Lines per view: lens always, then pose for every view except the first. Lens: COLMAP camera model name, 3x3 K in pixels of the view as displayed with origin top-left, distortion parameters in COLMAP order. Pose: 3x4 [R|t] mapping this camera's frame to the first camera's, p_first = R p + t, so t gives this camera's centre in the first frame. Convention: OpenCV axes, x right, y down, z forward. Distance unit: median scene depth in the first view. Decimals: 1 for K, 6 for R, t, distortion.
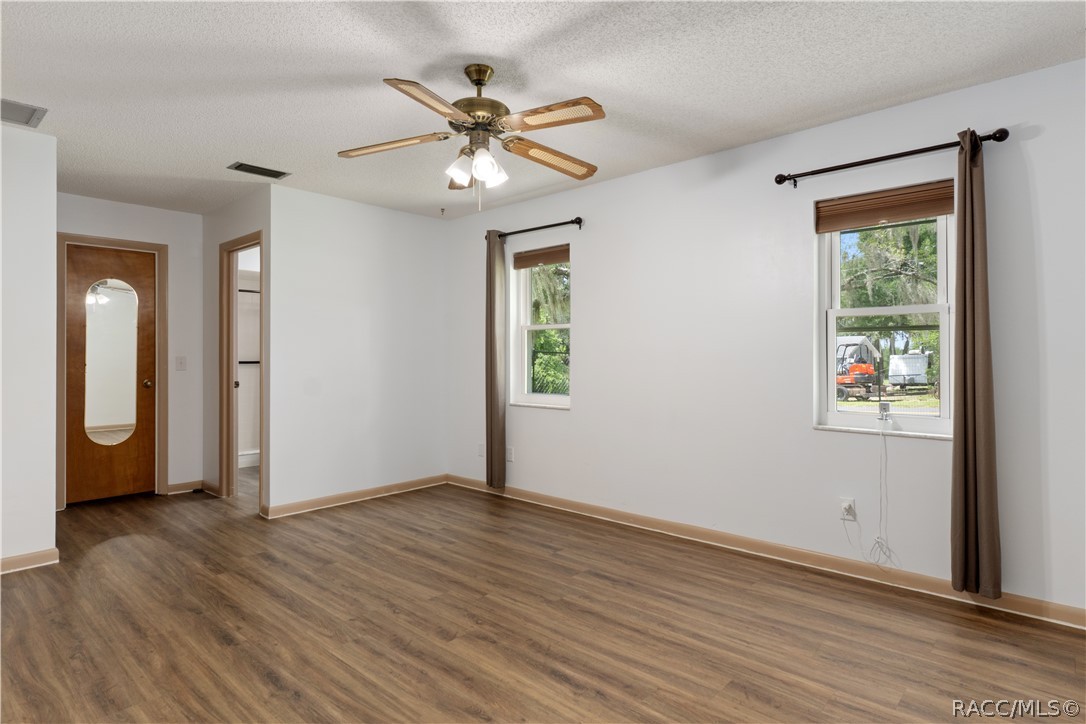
lens RADIAL K [[565.4, 0, 545.1], [0, 565.4, 357.3], [0, 0, 1]] dist [0.004349, 0.000371]
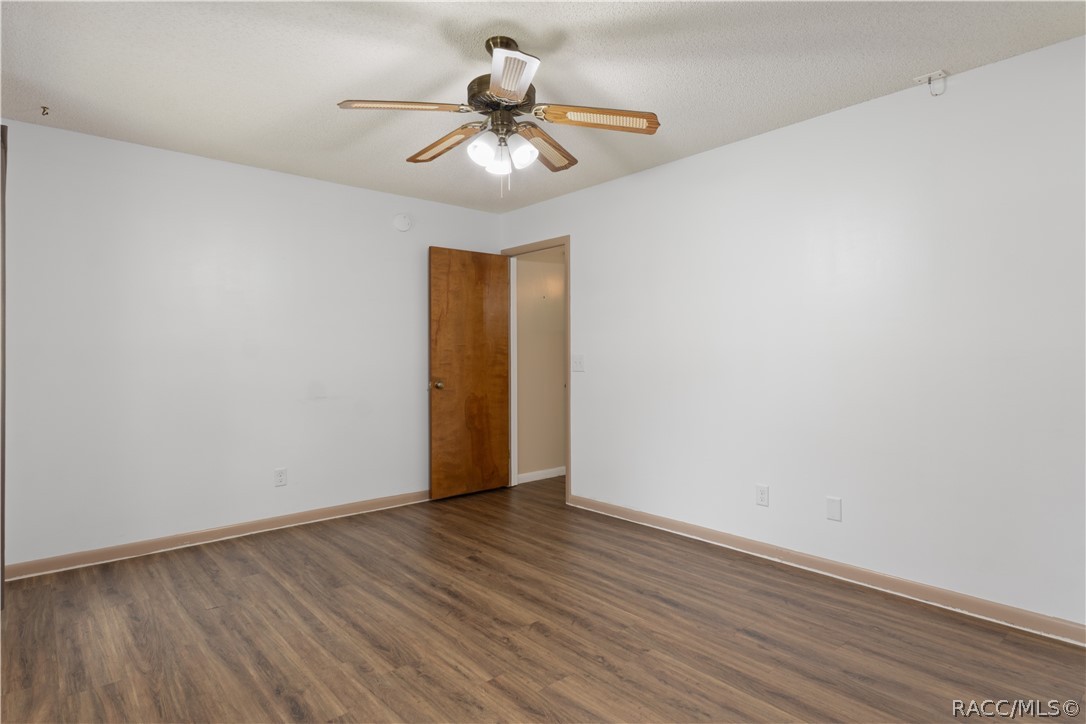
lens RADIAL K [[565.4, 0, 545.1], [0, 565.4, 357.3], [0, 0, 1]] dist [0.004349, 0.000371]
pose [[-0.992130, 0.008344, 0.124936, -0.310992], [0.008711, 0.999959, 0.002395, -0.000746], [-0.124911, 0.003464, -0.992162, 1.979420]]
